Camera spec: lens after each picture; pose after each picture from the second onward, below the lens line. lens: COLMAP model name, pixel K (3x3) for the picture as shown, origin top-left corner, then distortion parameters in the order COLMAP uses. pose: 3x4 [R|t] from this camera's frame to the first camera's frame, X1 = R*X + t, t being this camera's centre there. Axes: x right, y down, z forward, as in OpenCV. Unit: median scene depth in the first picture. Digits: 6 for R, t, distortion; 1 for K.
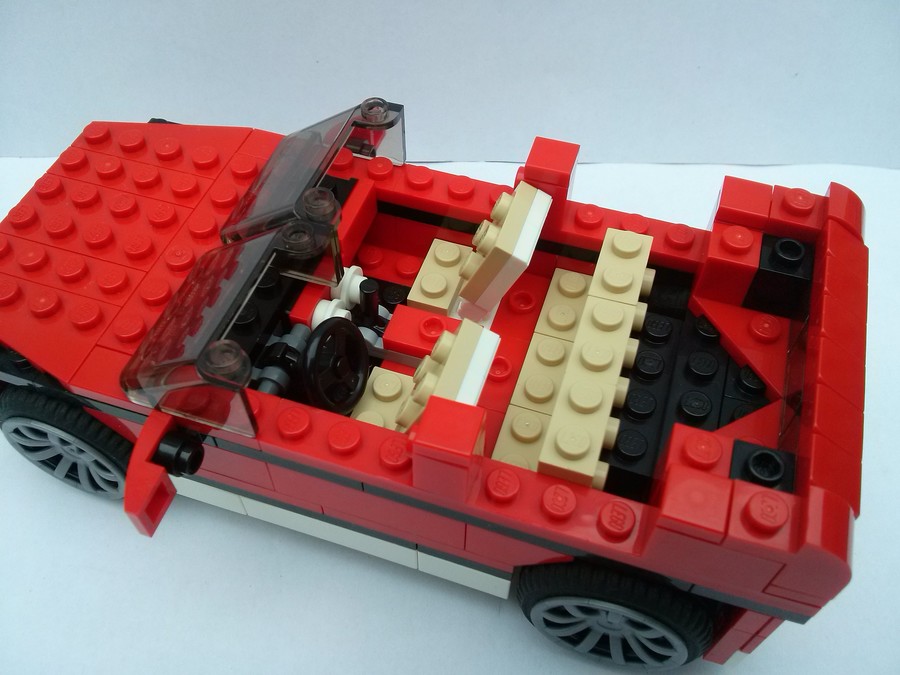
lens RADIAL K [[821.3, 0, 451.7], [0, 821.3, 338.5], [0, 0, 1]] dist [0.091230, -0.305630]
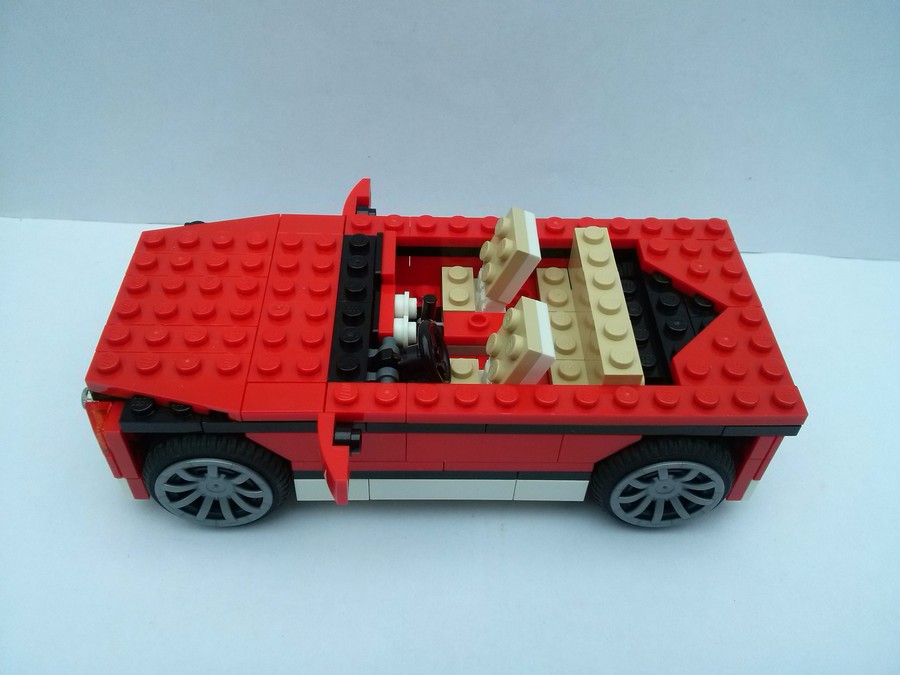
lens RADIAL K [[821.3, 0, 451.7], [0, 821.3, 338.5], [0, 0, 1]] dist [0.091230, -0.305630]
pose [[0.943484, -0.213577, 0.253424, -0.429147], [0.243508, 0.965436, -0.092932, 0.134466], [-0.224817, 0.149390, 0.962881, -0.291923]]
